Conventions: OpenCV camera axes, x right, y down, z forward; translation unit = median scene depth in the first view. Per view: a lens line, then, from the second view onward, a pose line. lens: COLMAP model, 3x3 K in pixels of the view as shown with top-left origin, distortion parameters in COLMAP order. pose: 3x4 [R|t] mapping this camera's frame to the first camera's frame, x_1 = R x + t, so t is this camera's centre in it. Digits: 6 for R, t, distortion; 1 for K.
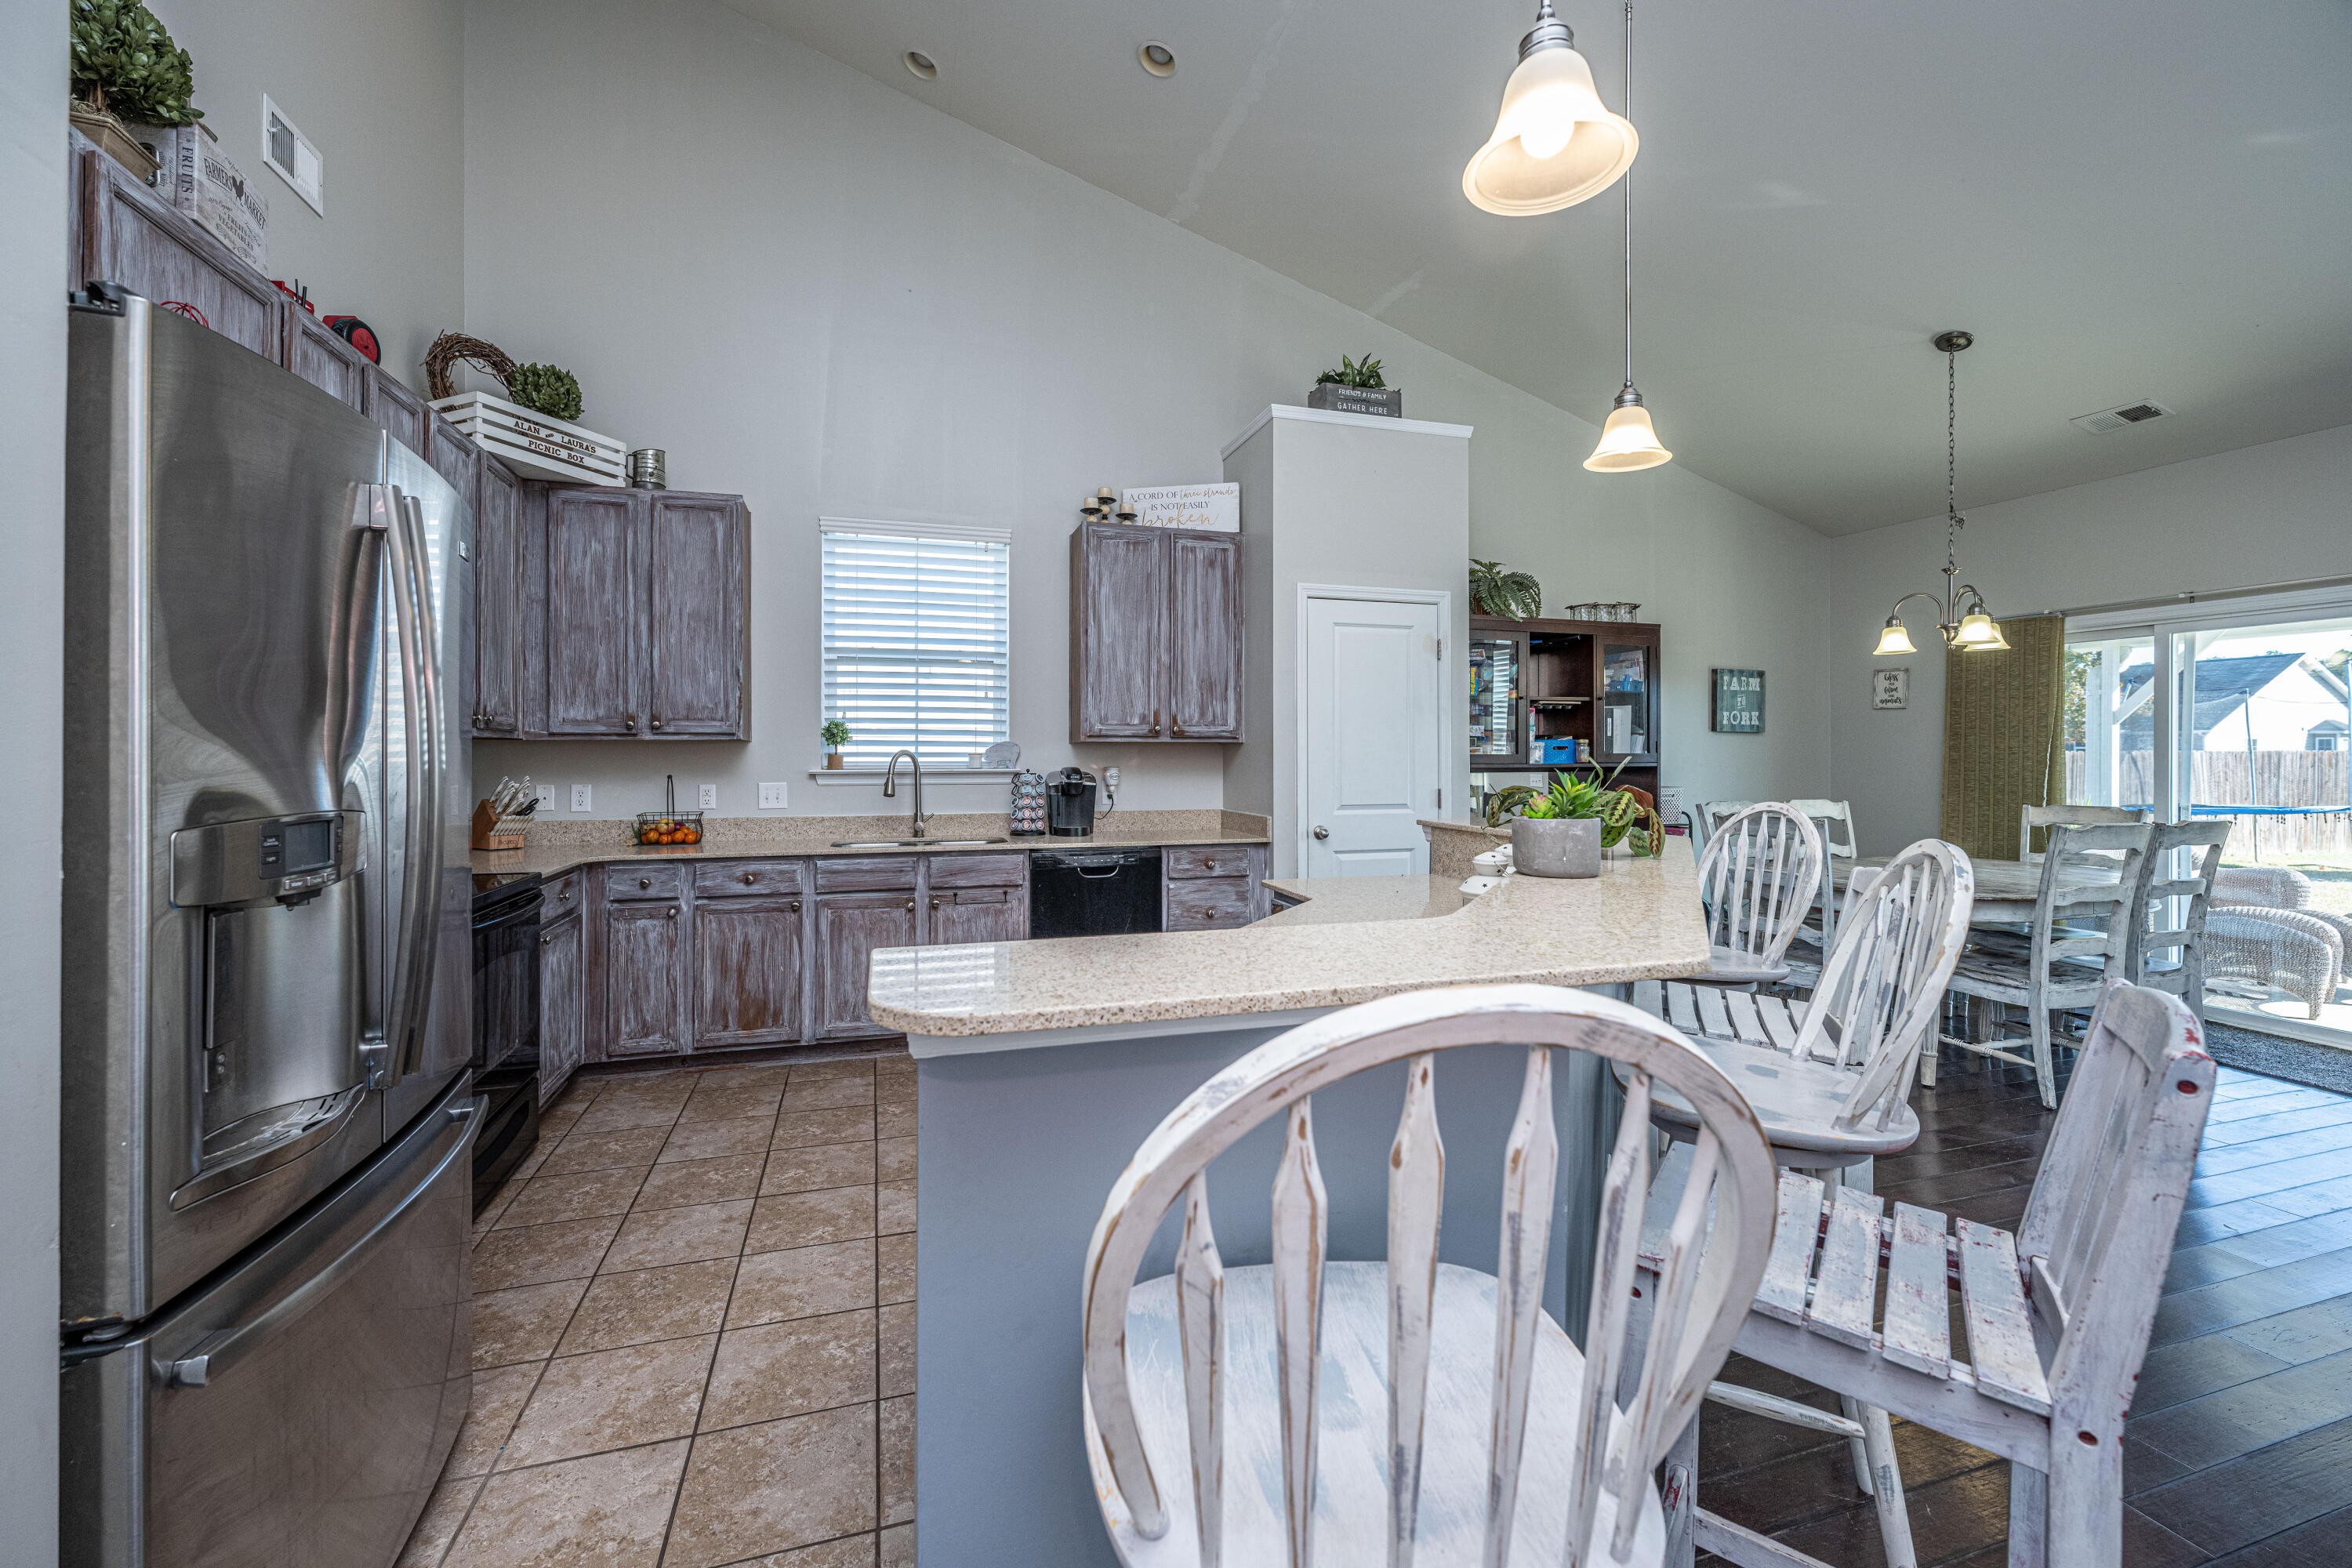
lens RADIAL K [[965.3, 0, 1194.8], [0, 965.3, 747.1], [0, 0, 1]] dist [0.002380, -0.000502]
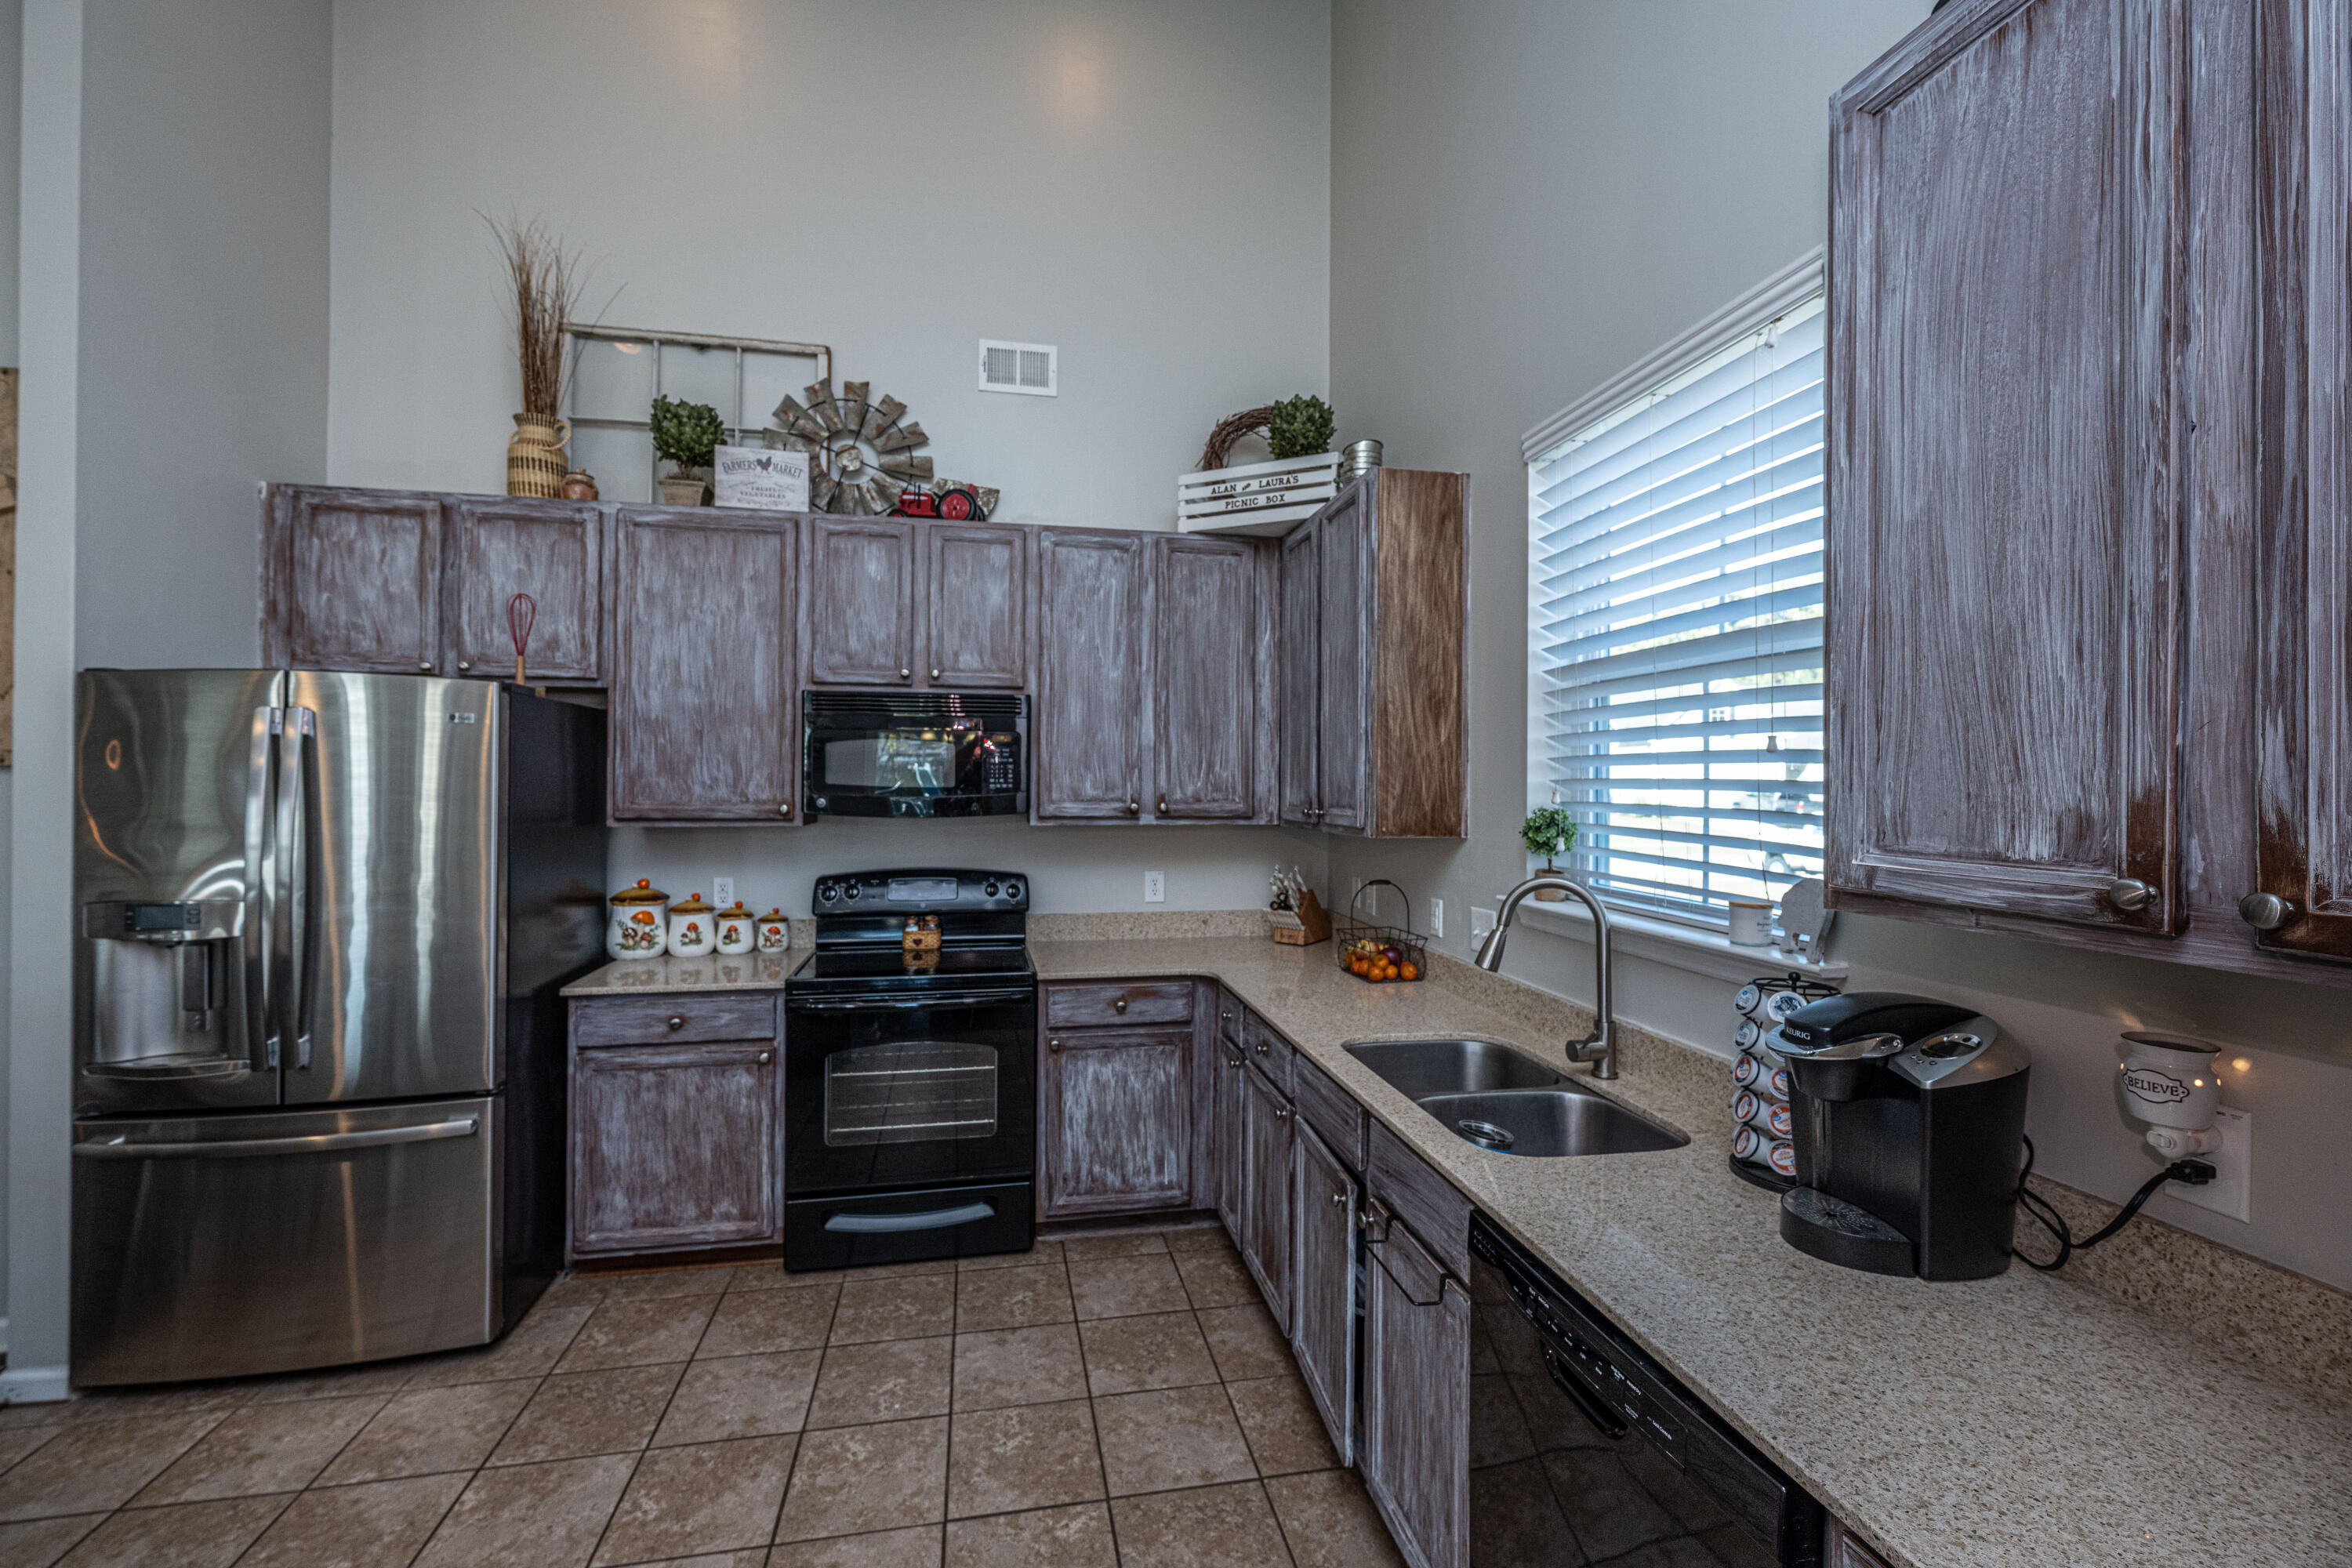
lens RADIAL K [[965.3, 0, 1162.9], [0, 965.3, 770.9], [0, 0, 1]] dist [0.002380, -0.000502]
pose [[-0.139935, -0.011558, -0.990093, 0.180379], [-0.003091, 0.999932, -0.011236, -0.040807], [0.990156, 0.001488, -0.139961, 0.854983]]
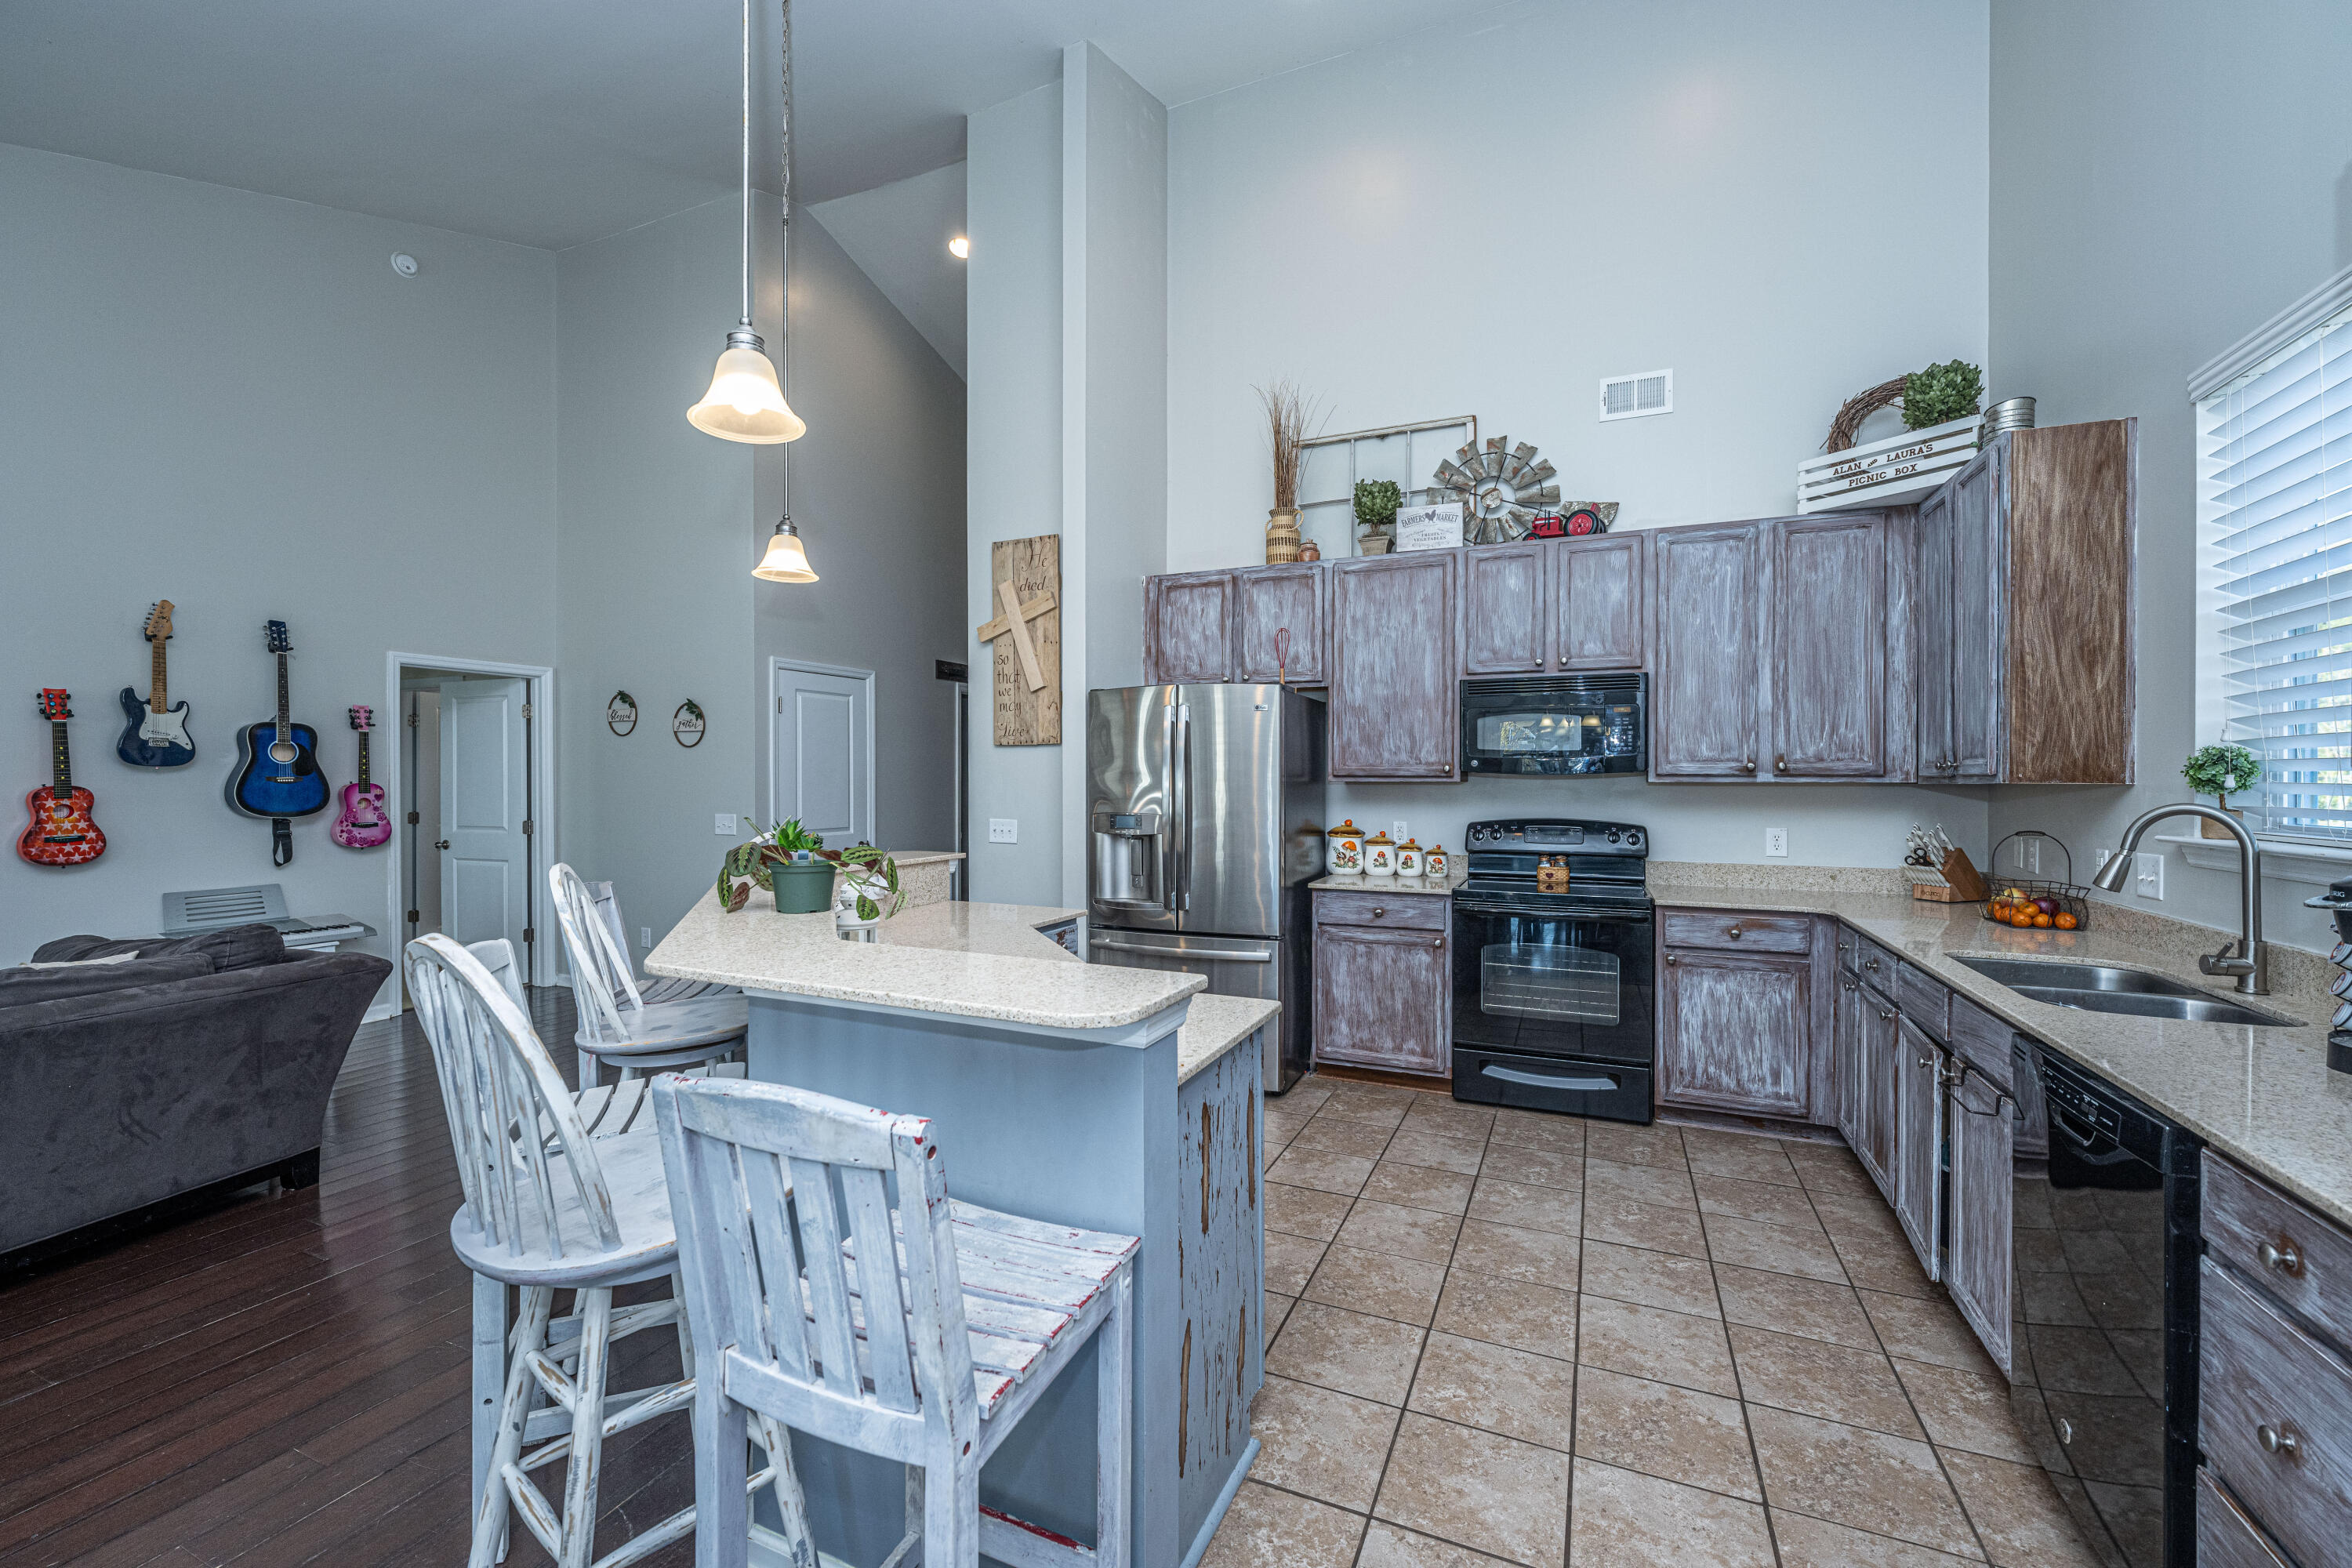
lens RADIAL K [[965.3, 0, 1160.5], [0, 965.3, 779.7], [0, 0, 1]] dist [0.002380, -0.000502]
pose [[-0.684751, -0.001750, -0.728775, 0.406542], [-0.000899, 0.999998, -0.001557, -0.008015], [0.728777, -0.000411, -0.684751, 0.928958]]
